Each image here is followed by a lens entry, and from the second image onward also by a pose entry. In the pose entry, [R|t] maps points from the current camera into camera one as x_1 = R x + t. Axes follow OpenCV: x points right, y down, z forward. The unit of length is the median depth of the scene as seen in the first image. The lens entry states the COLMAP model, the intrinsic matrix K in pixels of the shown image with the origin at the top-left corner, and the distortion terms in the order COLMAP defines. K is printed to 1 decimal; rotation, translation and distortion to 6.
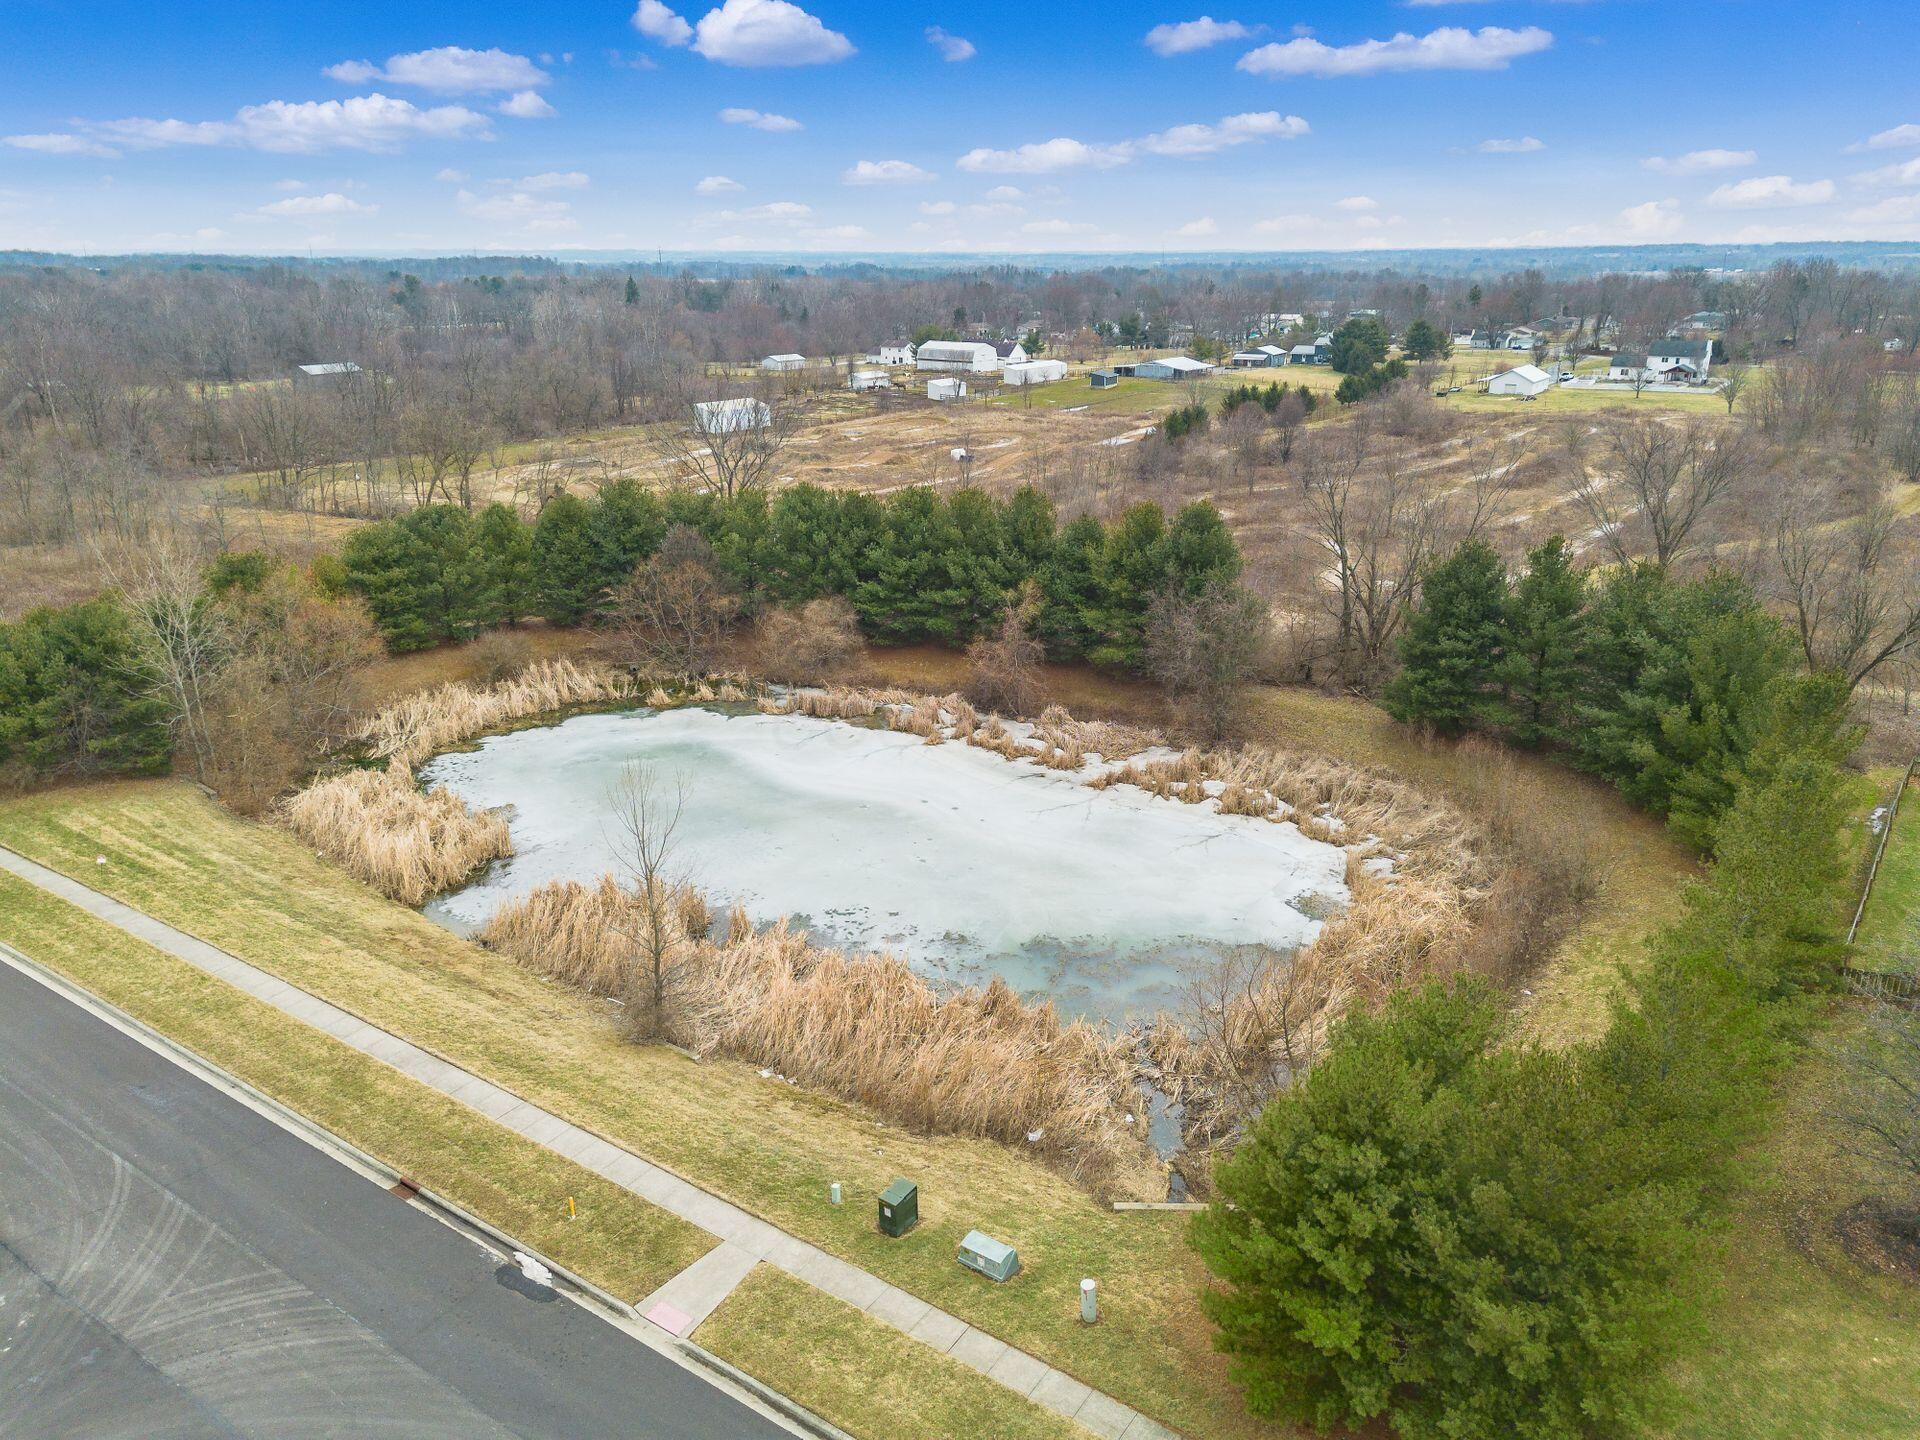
lens RADIAL K [[1373.2, 0, 972.1], [0, 1373.2, 688.2], [0, 0, 1]] dist [0.060901, -0.051539]
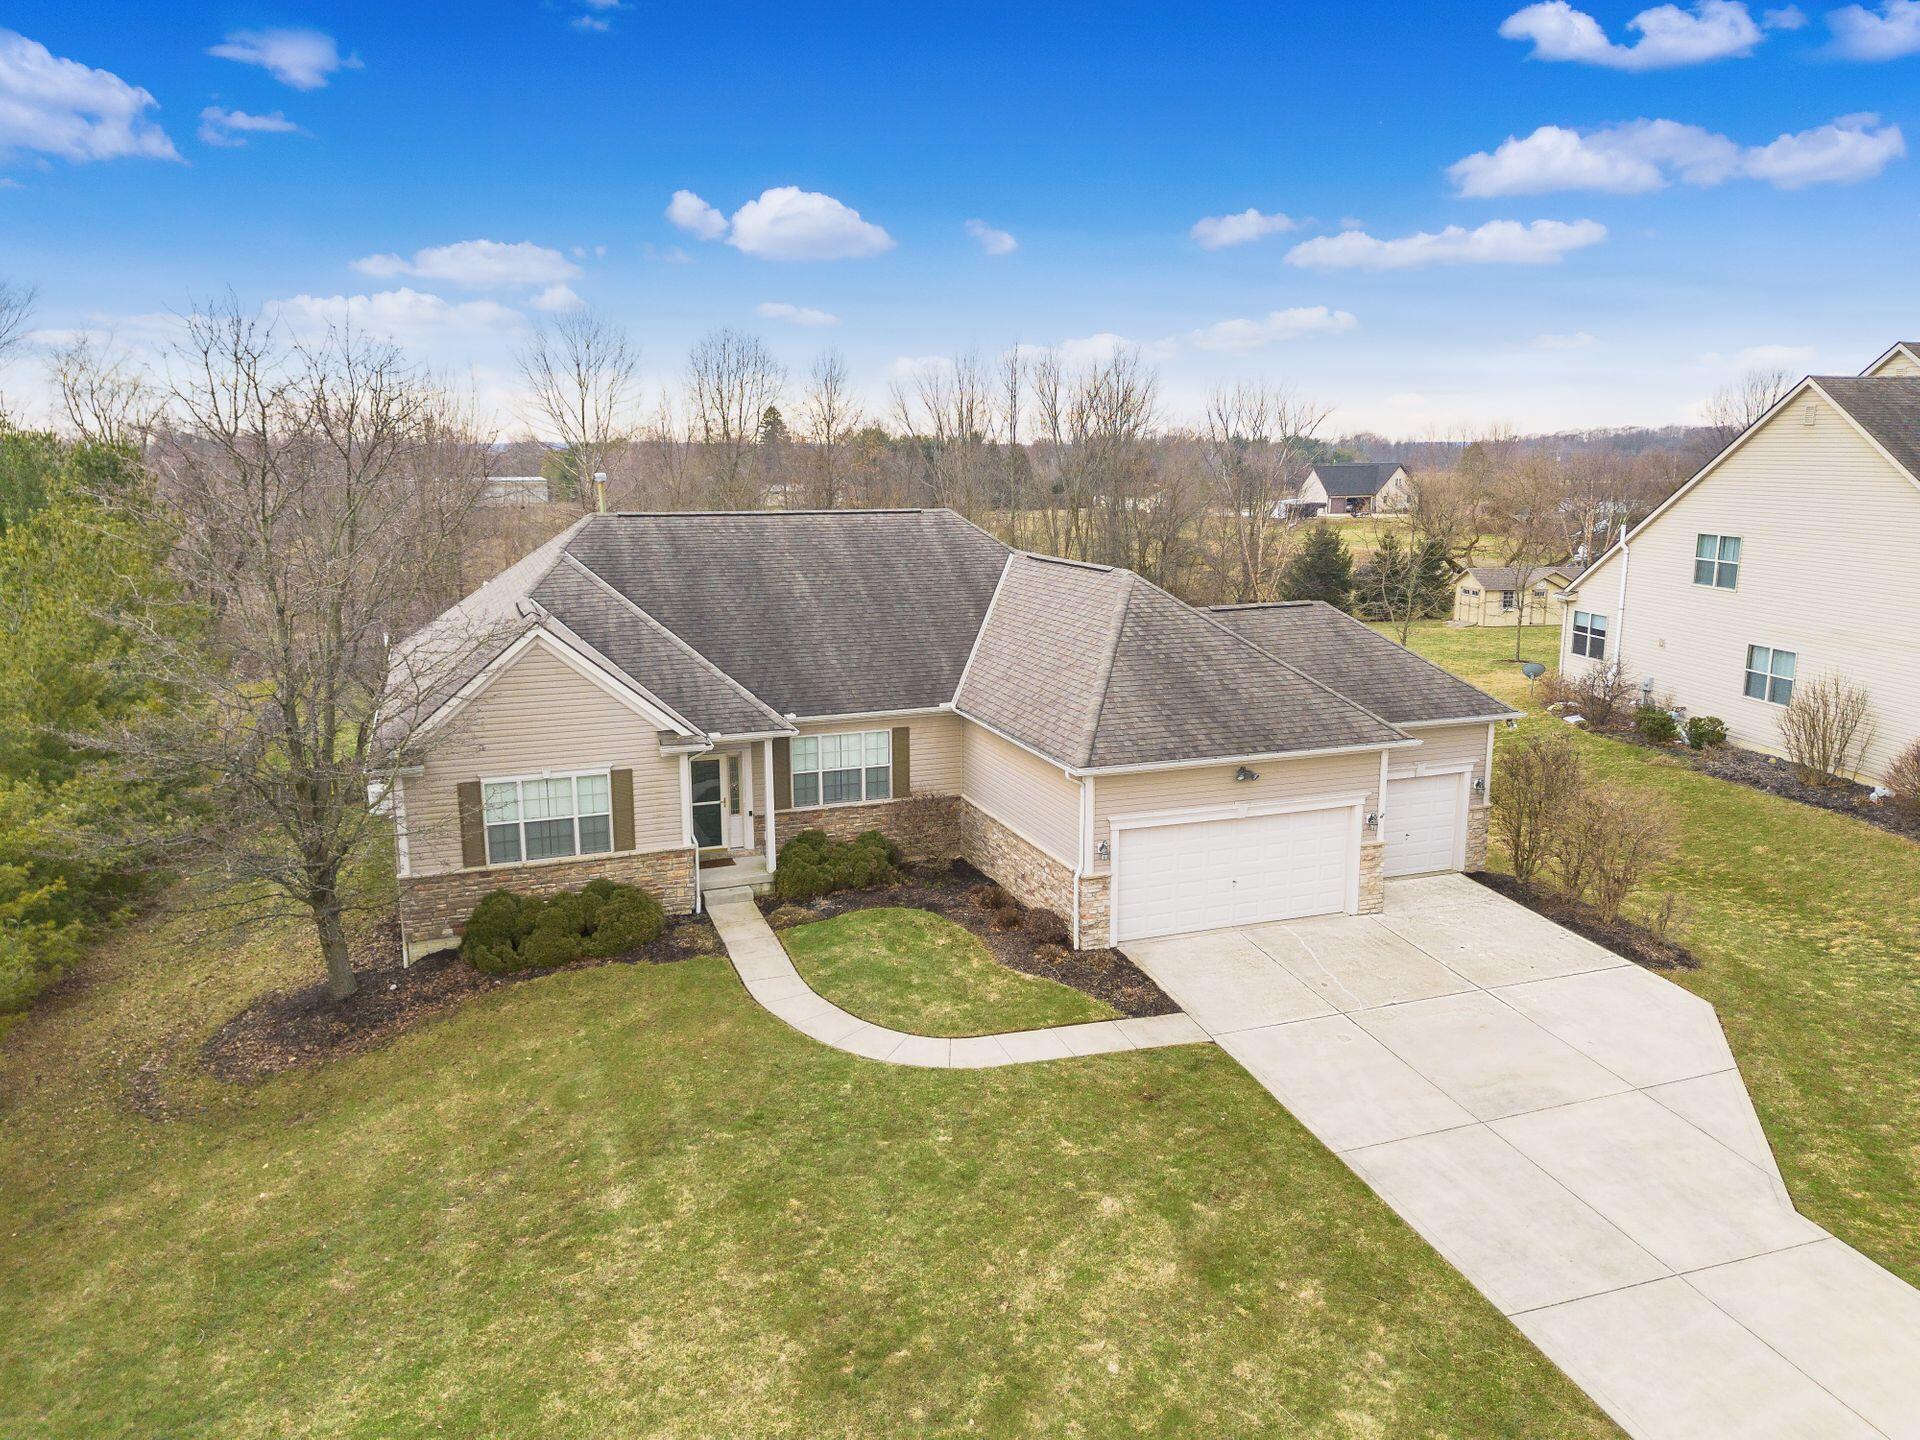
lens RADIAL K [[1373.2, 0, 973.3], [0, 1373.2, 711.3], [0, 0, 1]] dist [0.060901, -0.051539]
pose [[0.528598, -0.164490, 0.832783, 0.149392], [0.259453, 0.965406, 0.026001, 0.140611], [-0.808250, 0.202324, 0.552989, 0.181905]]
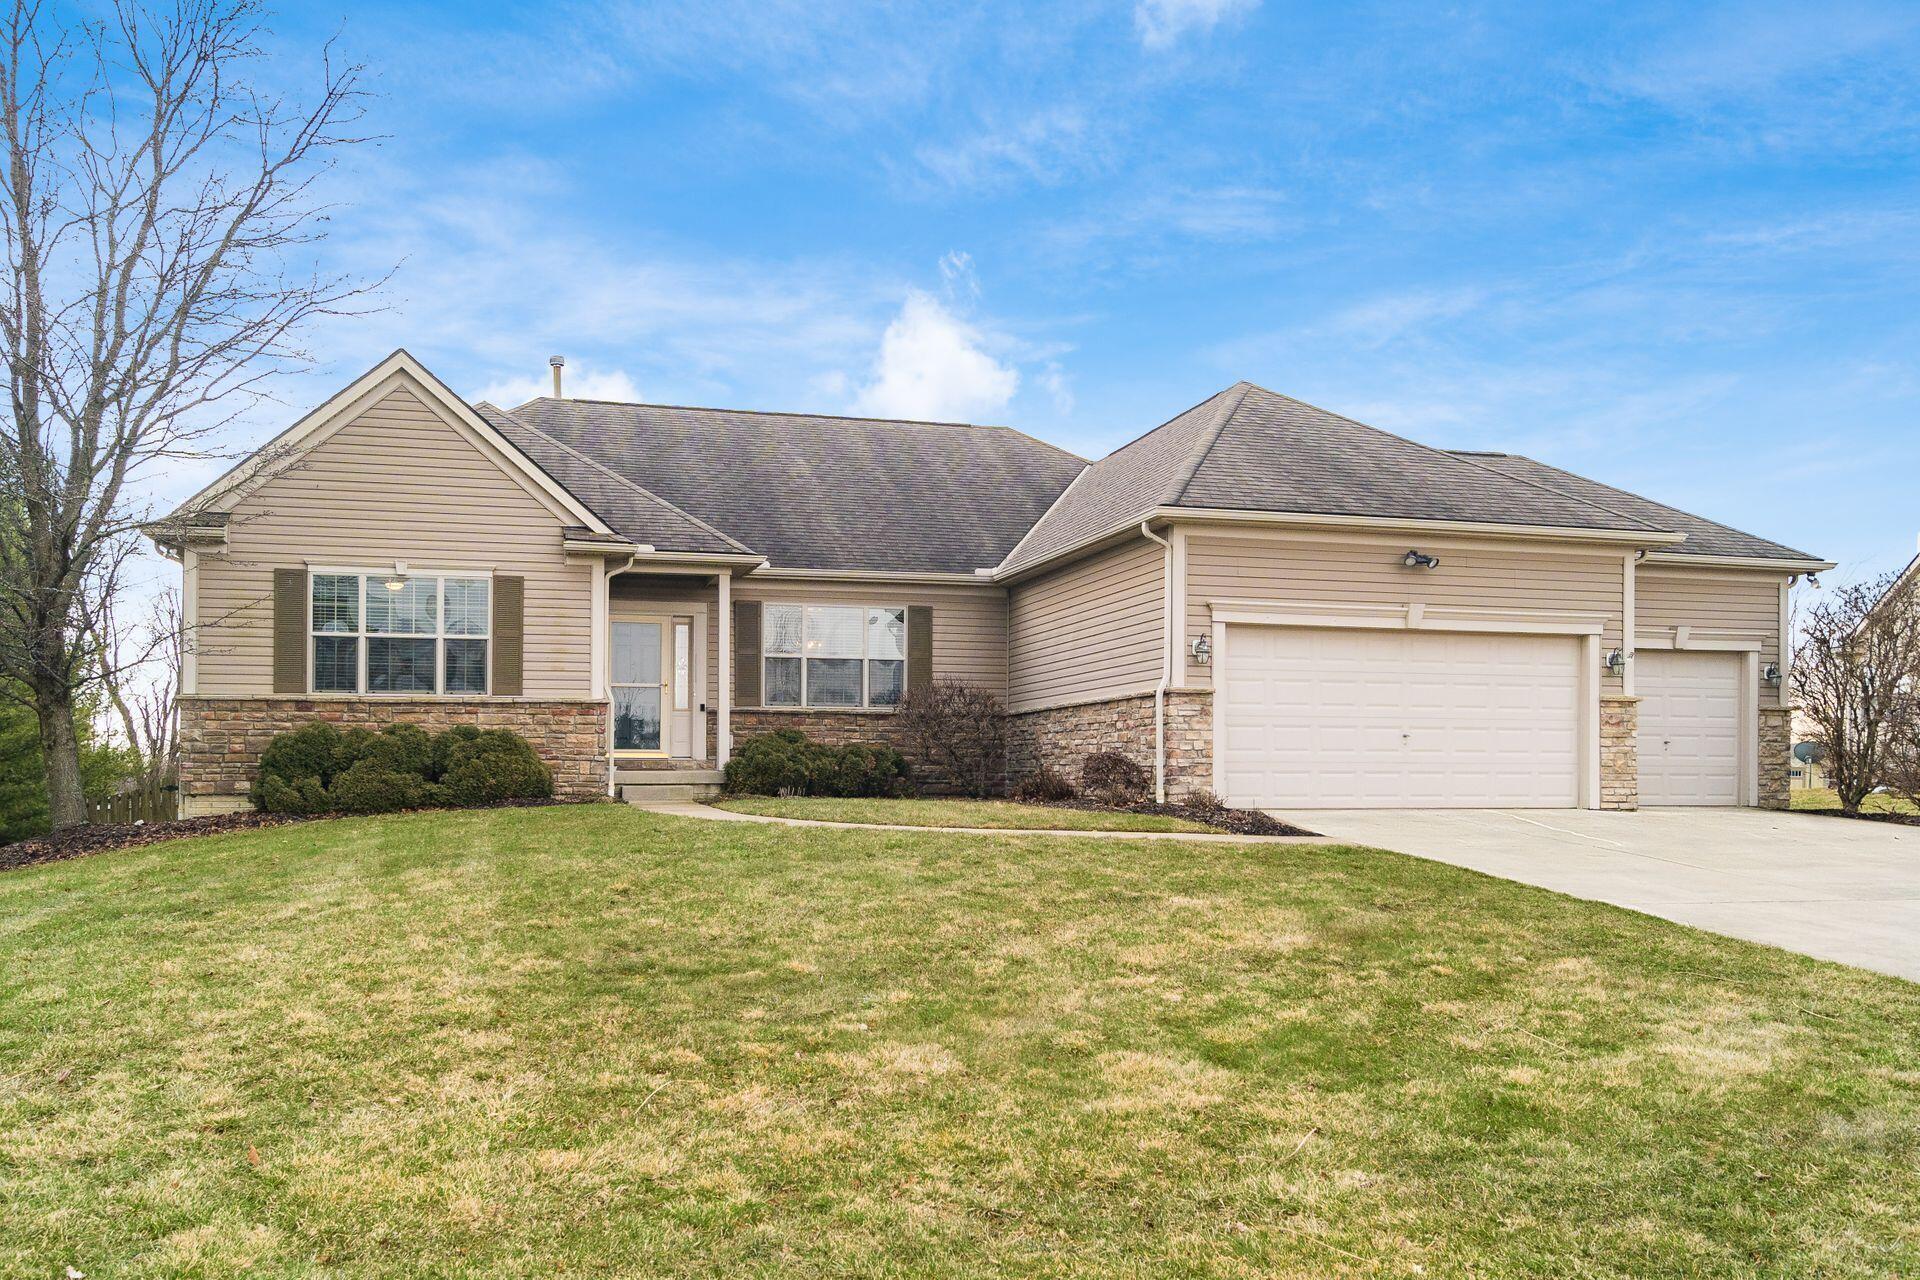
lens RADIAL K [[1645.3, 0, 952.6], [0, 1645.3, 707.3], [0, 0, 1]] dist [0.010443, -0.006912]
pose [[0.594879, 0.009439, 0.803760, 0.192719], [0.238071, 0.952998, -0.187393, 0.218465], [-0.767751, 0.302828, 0.564671, 0.222295]]
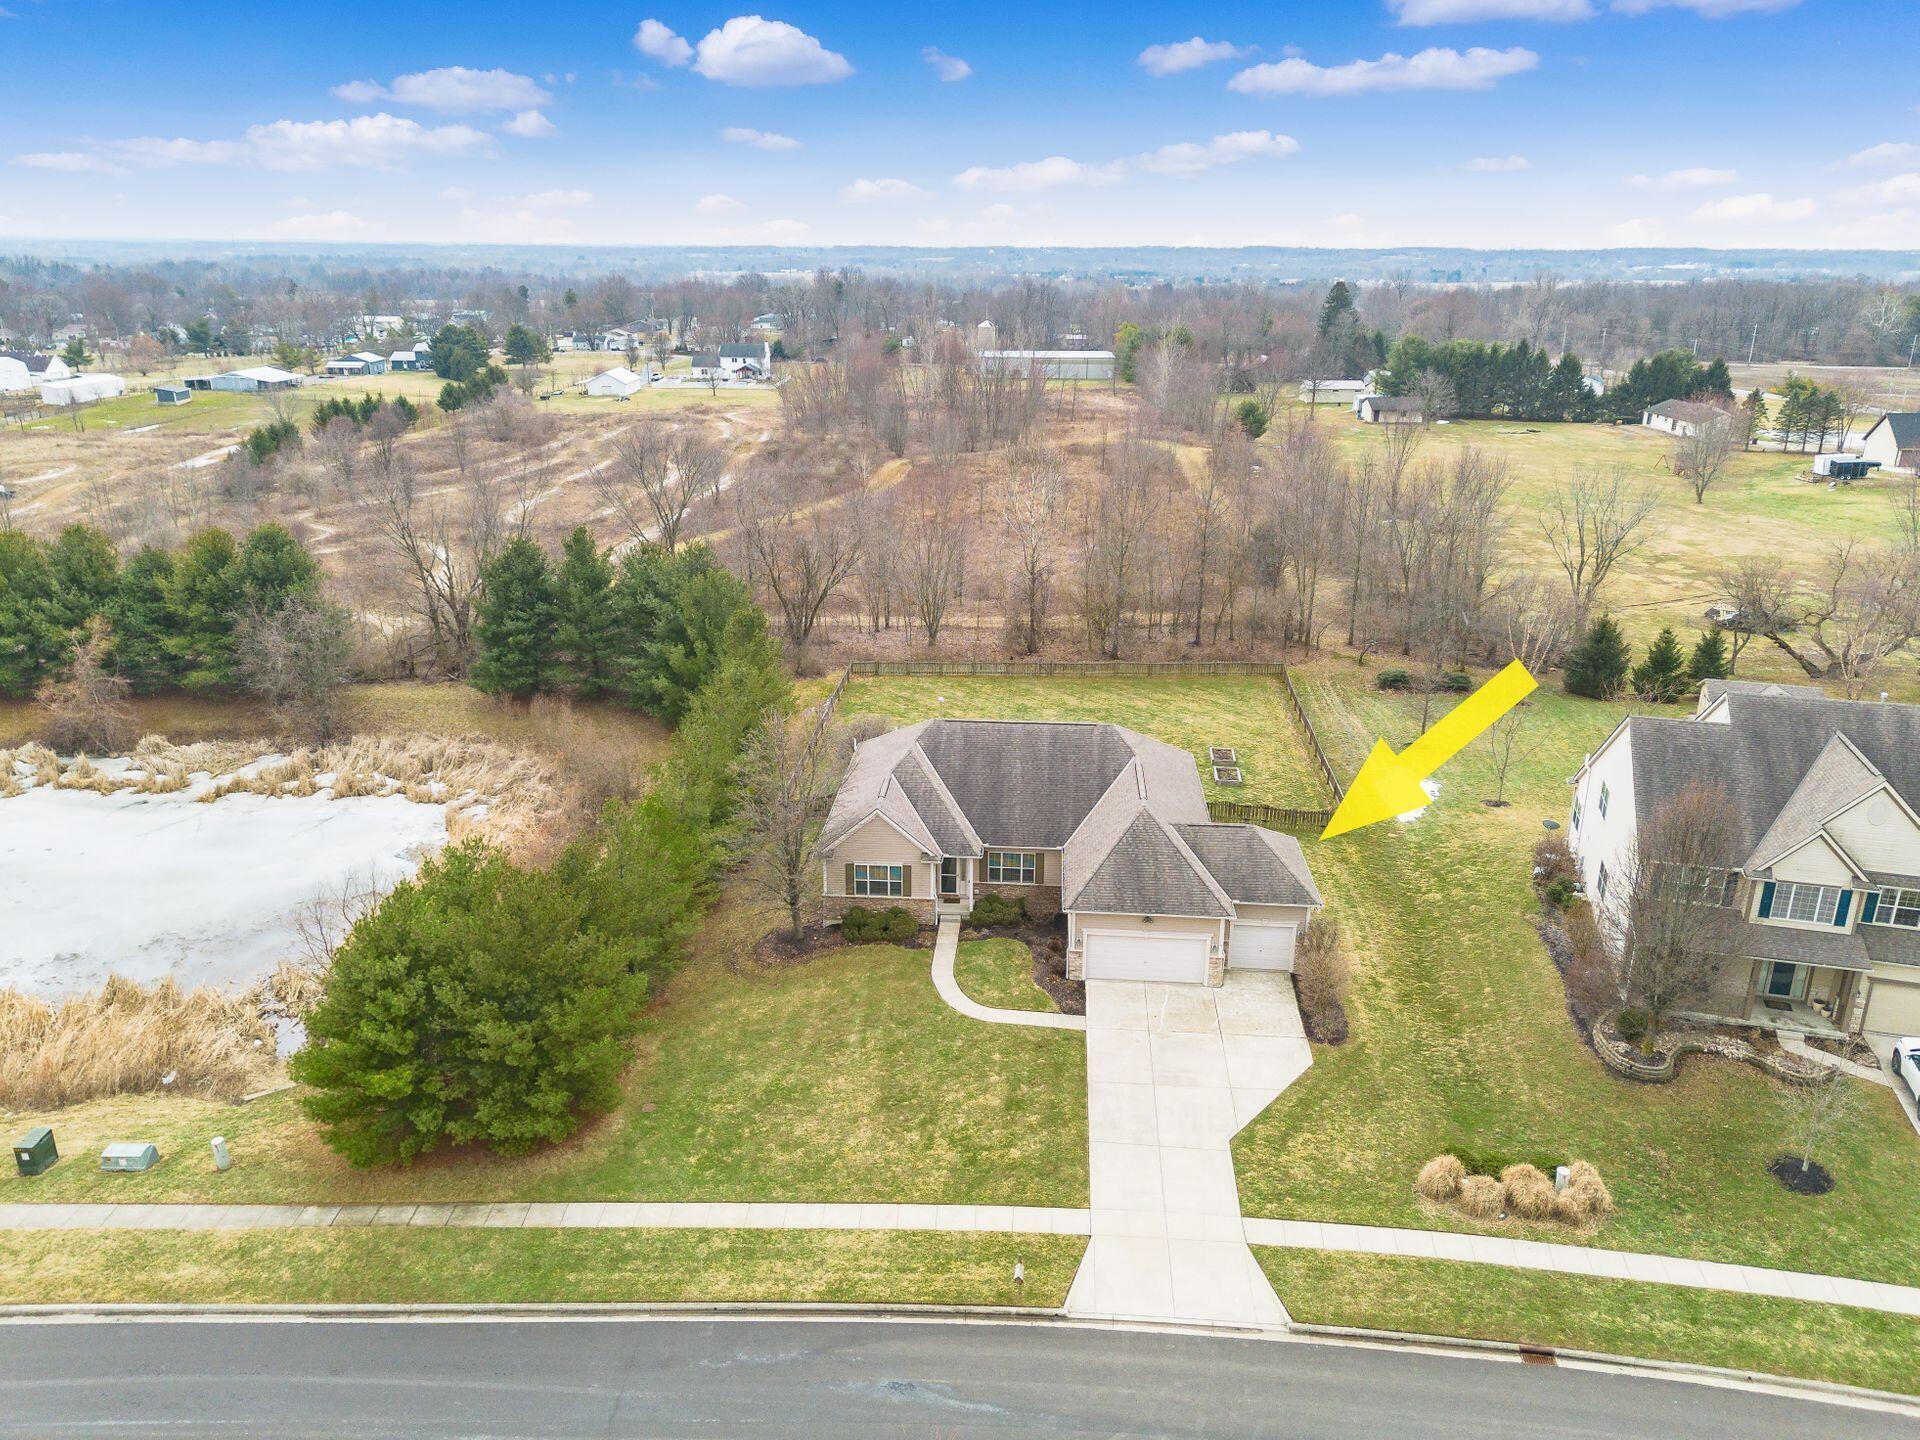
lens RADIAL K [[1373.2, 0, 967.8], [0, 1373.2, 718.0], [0, 0, 1]] dist [0.060901, -0.051539]
pose [[0.829360, -0.170497, 0.532065, 0.015850], [0.158752, 0.984962, 0.068171, 0.025950], [-0.535687, 0.027928, 0.843955, -0.200807]]
